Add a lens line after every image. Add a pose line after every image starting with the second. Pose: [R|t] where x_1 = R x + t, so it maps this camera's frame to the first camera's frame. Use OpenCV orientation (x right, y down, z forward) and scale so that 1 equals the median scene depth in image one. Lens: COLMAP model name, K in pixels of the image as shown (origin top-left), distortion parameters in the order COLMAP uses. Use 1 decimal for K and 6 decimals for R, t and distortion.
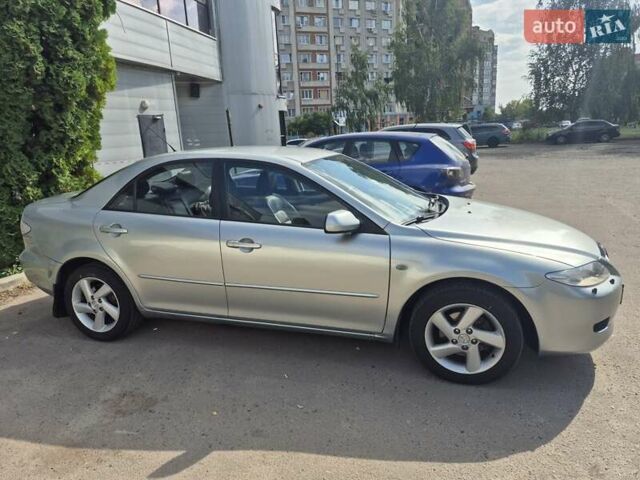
lens RADIAL K [[441.2, 0, 320.0], [0, 441.2, 240.0], [0, 0, 1]] dist [0.047411, -0.043320]
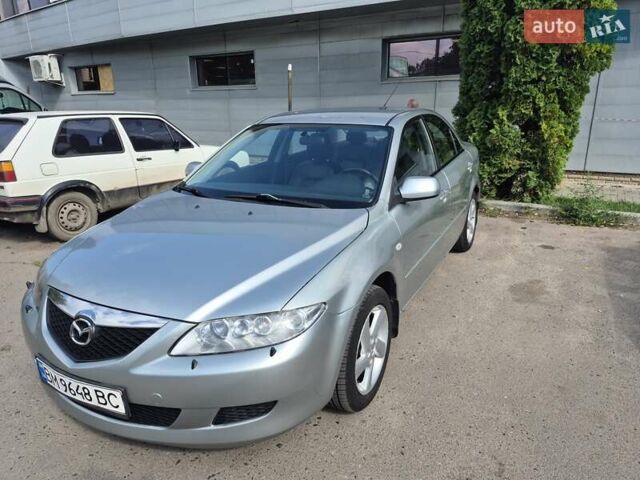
lens RADIAL K [[448.8, 0, 327.4], [0, 448.8, 248.3], [0, 0, 1]] dist [0.010596, -0.000677]
pose [[-0.166115, 0.348981, -0.922290, 0.615174], [-0.212787, 0.900564, 0.379086, -0.201929], [0.962875, 0.259223, -0.075339, 0.747407]]
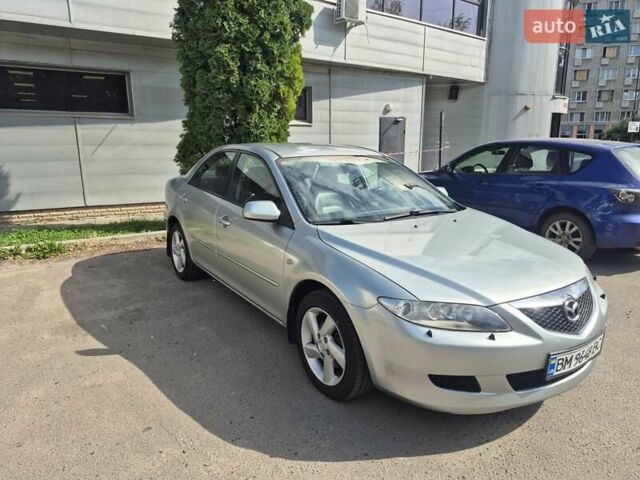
lens RADIAL K [[438.2, 0, 321.5], [0, 438.2, 251.4], [0, 0, 1]] dist [0.057672, -0.049168]
pose [[0.784620, 0.194556, -0.588659, 0.412662], [-0.183827, 0.979794, 0.078807, -0.027956], [0.592097, 0.046378, 0.804531, 0.101216]]
